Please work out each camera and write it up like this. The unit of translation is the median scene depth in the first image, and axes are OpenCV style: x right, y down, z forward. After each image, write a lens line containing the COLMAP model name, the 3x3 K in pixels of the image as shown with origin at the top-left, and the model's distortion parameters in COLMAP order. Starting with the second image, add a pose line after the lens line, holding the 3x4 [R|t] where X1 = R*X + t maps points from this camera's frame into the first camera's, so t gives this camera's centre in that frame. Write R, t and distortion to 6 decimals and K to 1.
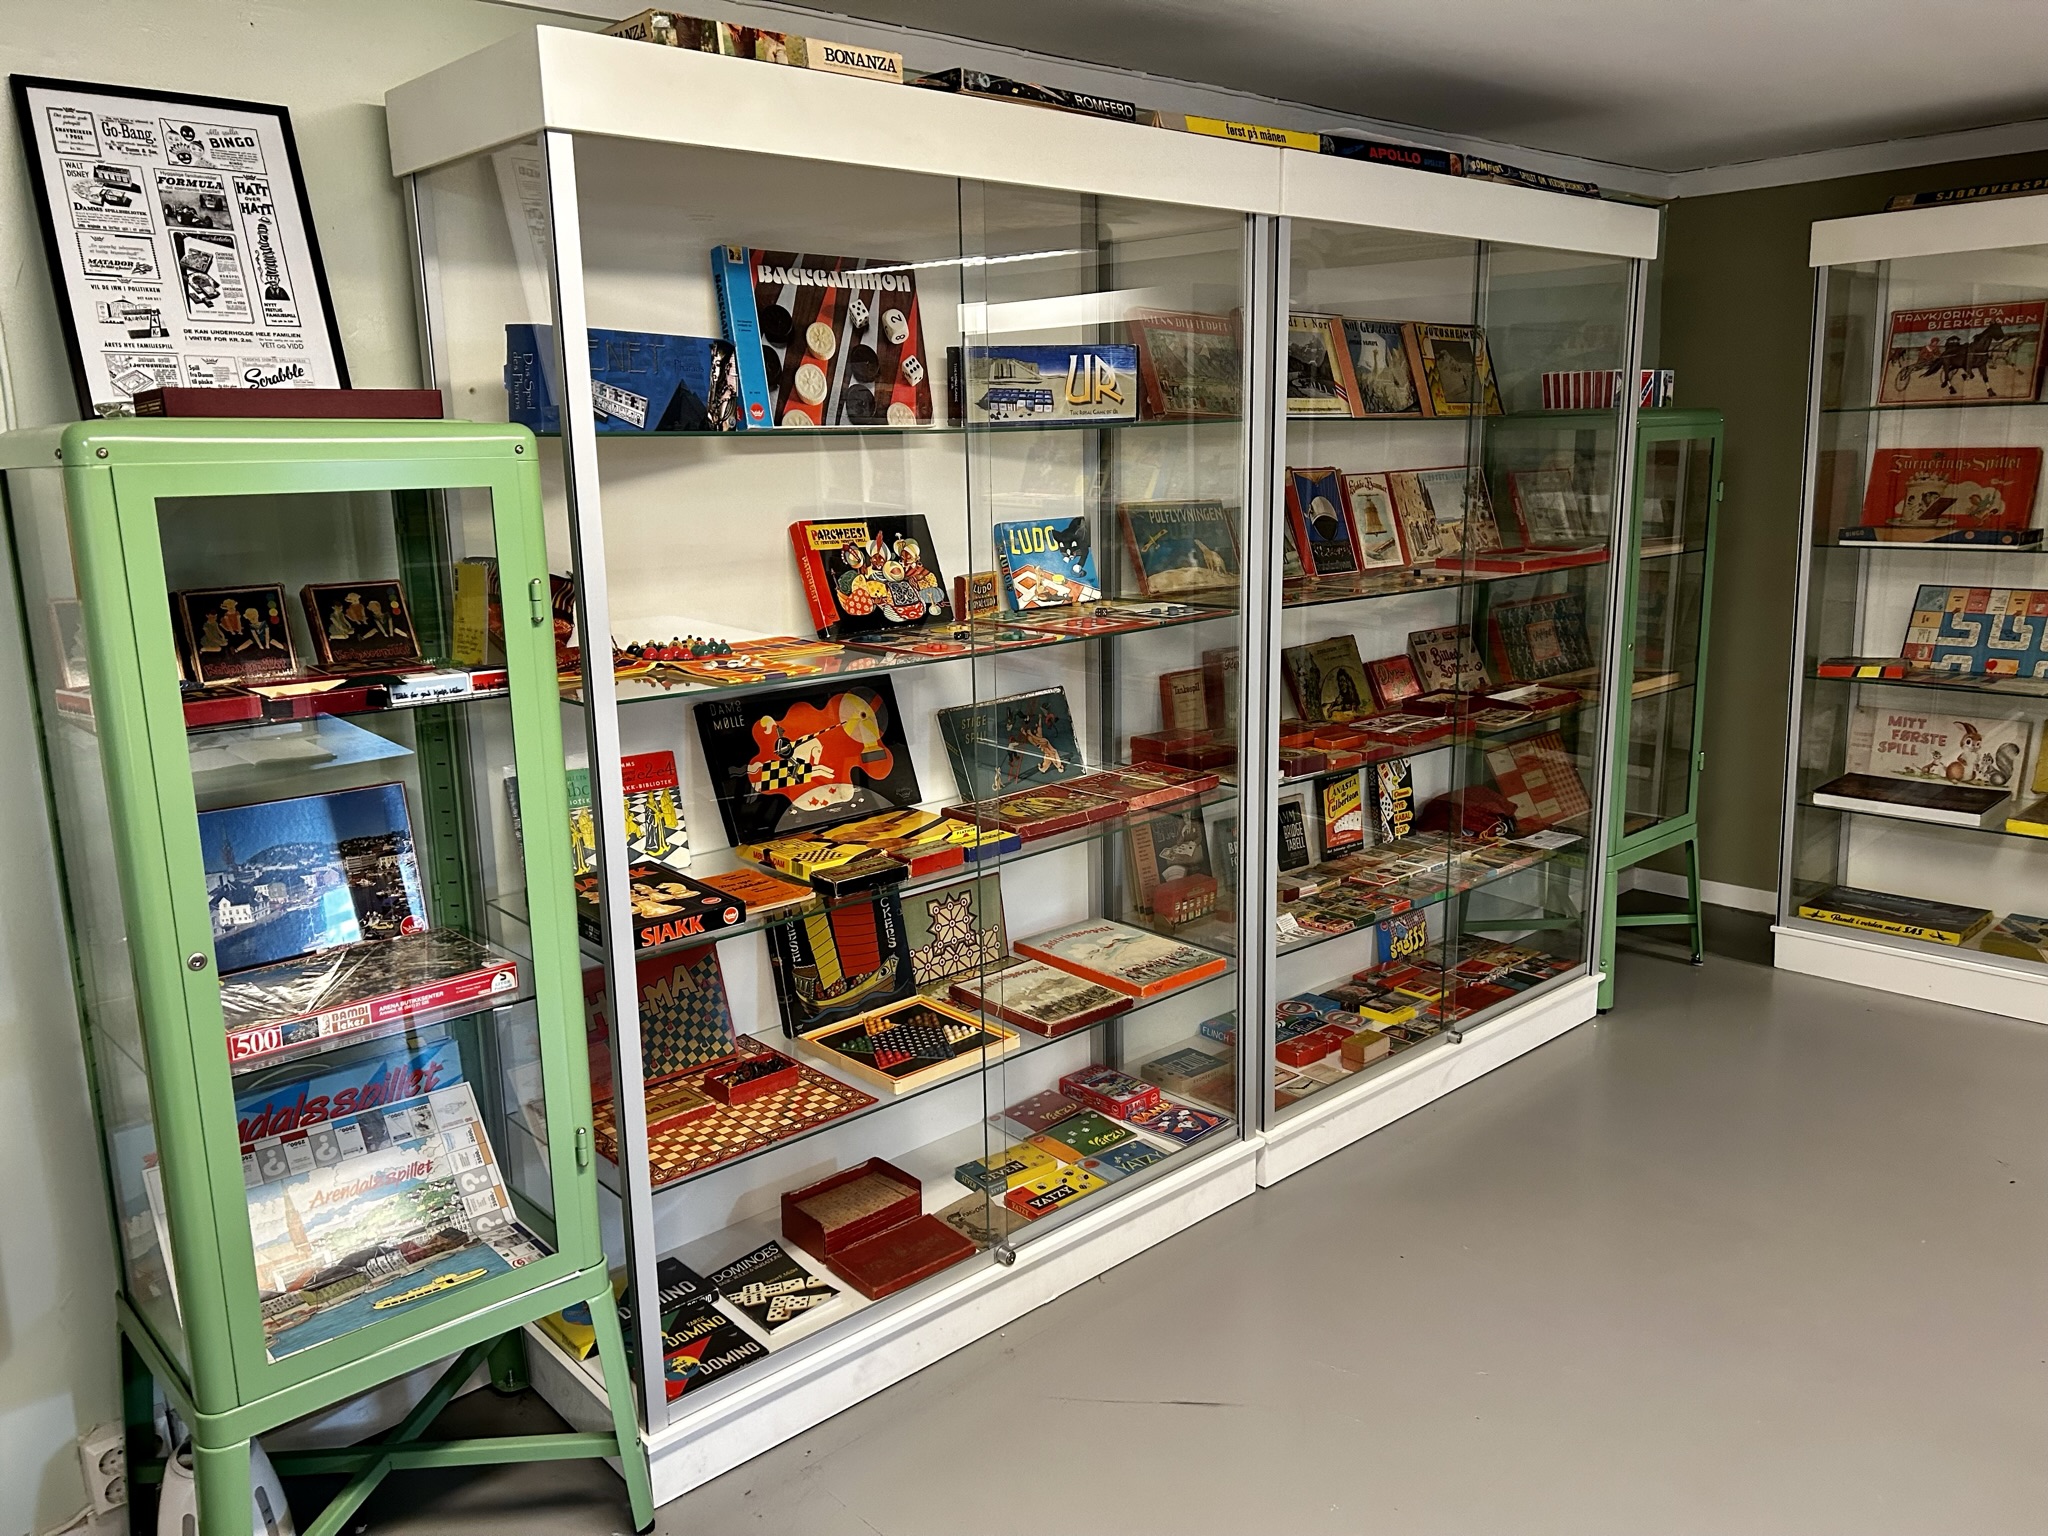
lens RADIAL K [[1544.2, 0, 1014.5], [0, 1544.2, 781.6], [0, 0, 1]] dist [0.014322, -0.042432]
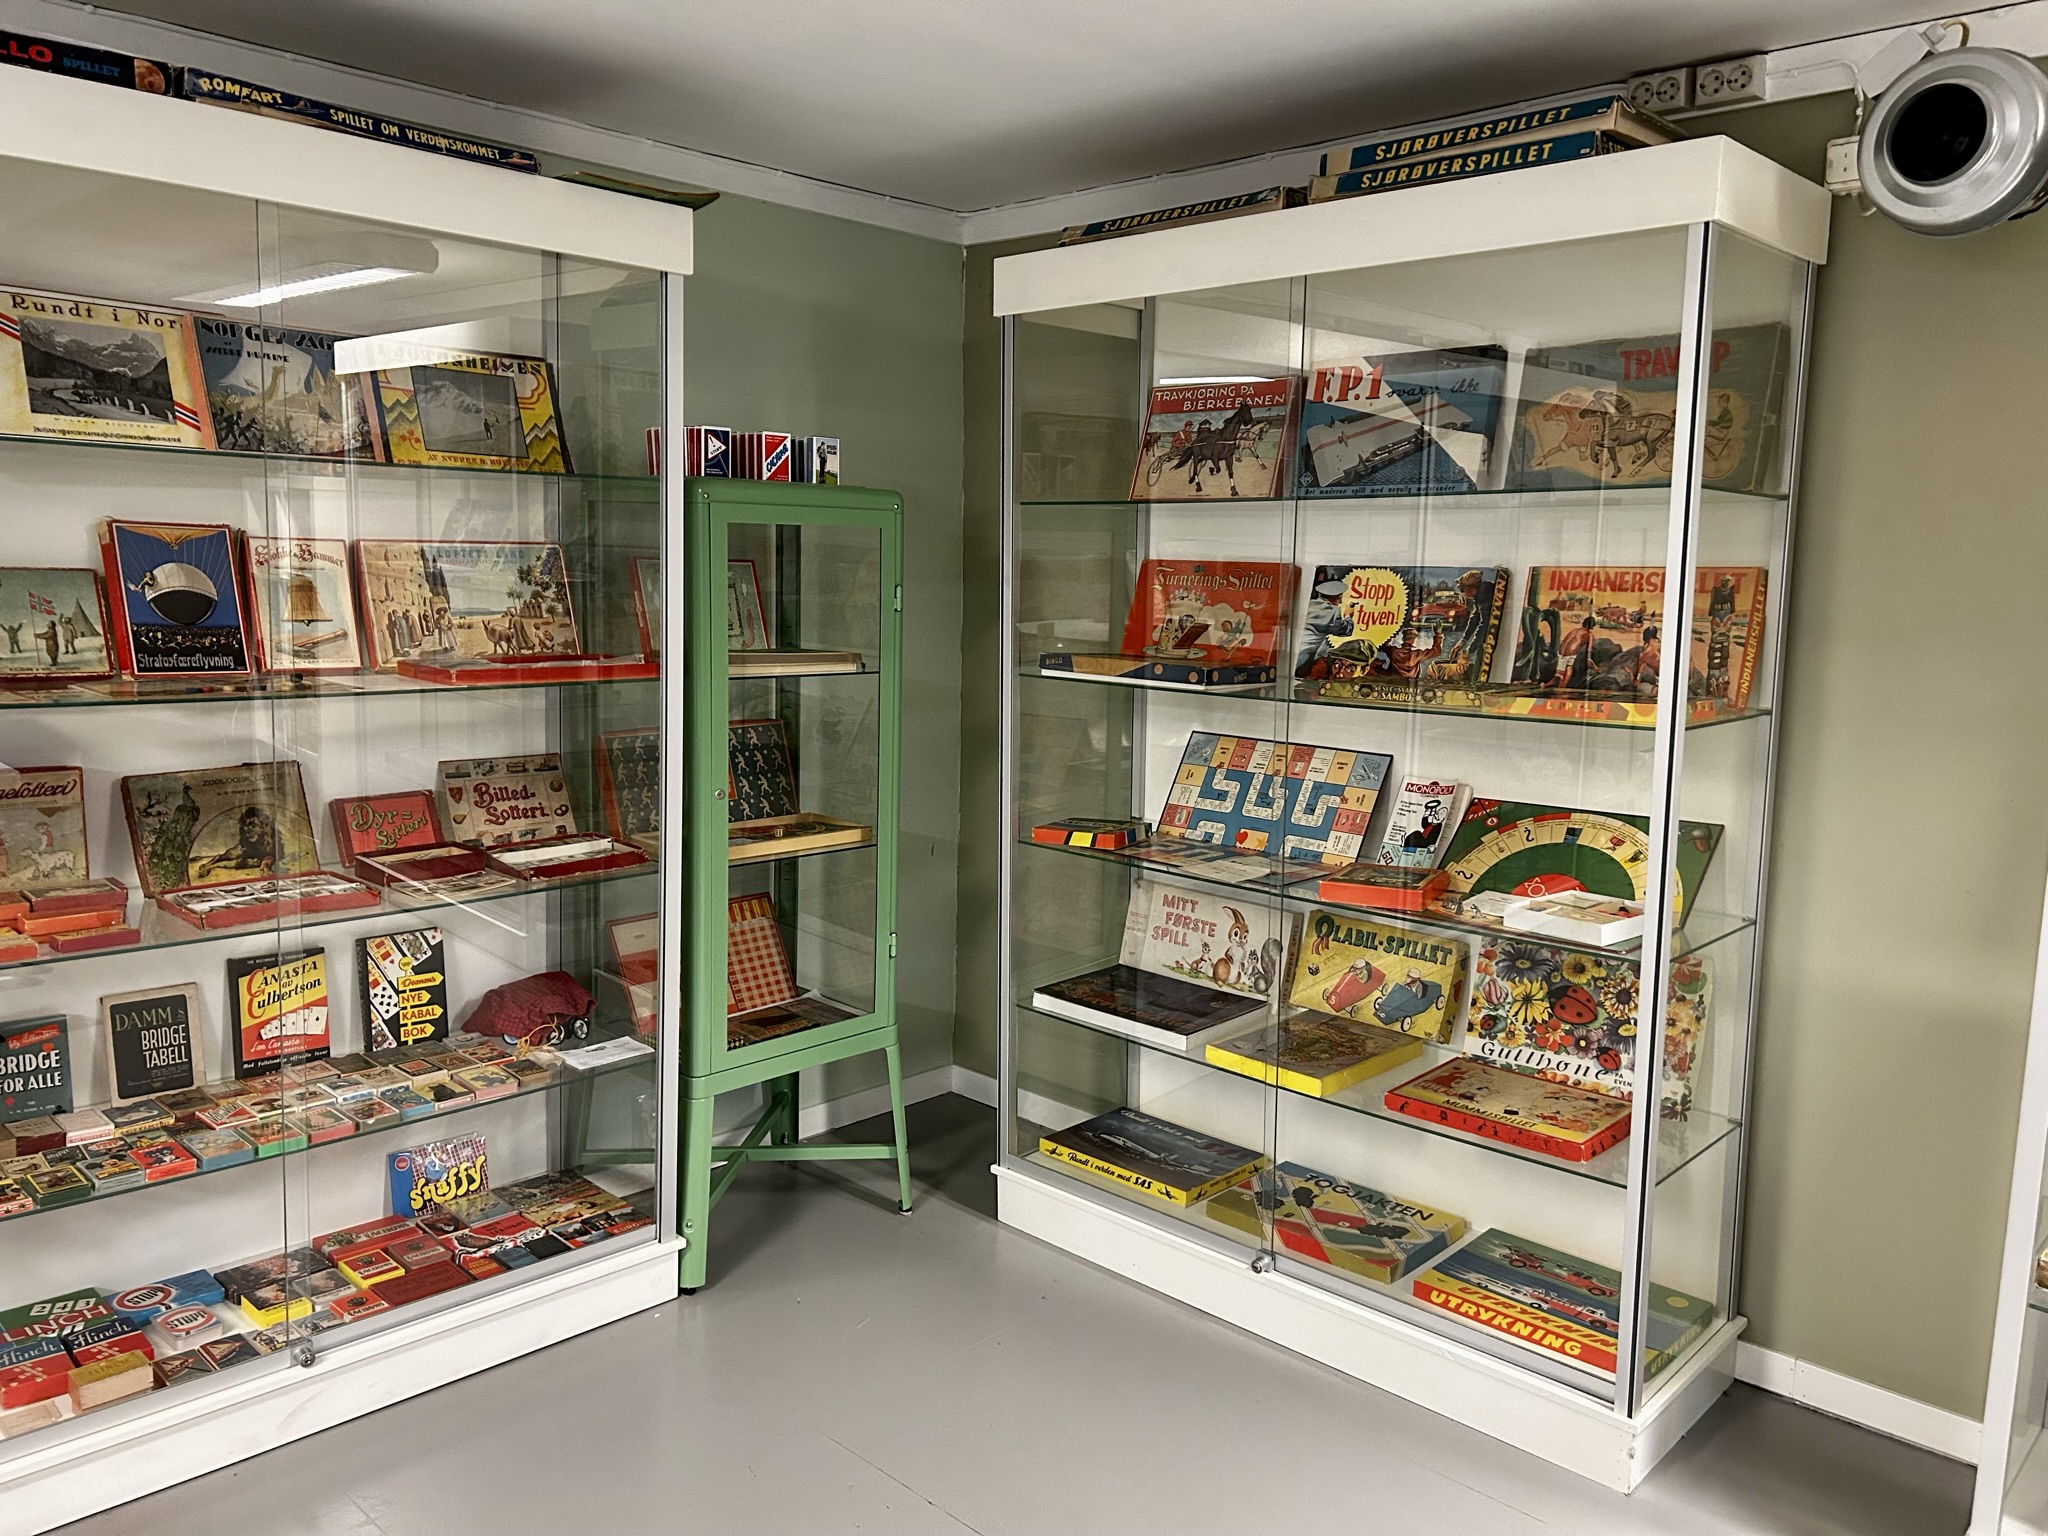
lens RADIAL K [[1544.2, 0, 1032.5], [0, 1544.2, 753.4], [0, 0, 1]] dist [0.014322, -0.042432]
pose [[0.994256, 0.047725, 0.095803, 0.455954], [-0.039228, 0.995285, -0.088703, -0.045018], [-0.099584, 0.084435, 0.991440, 0.237949]]
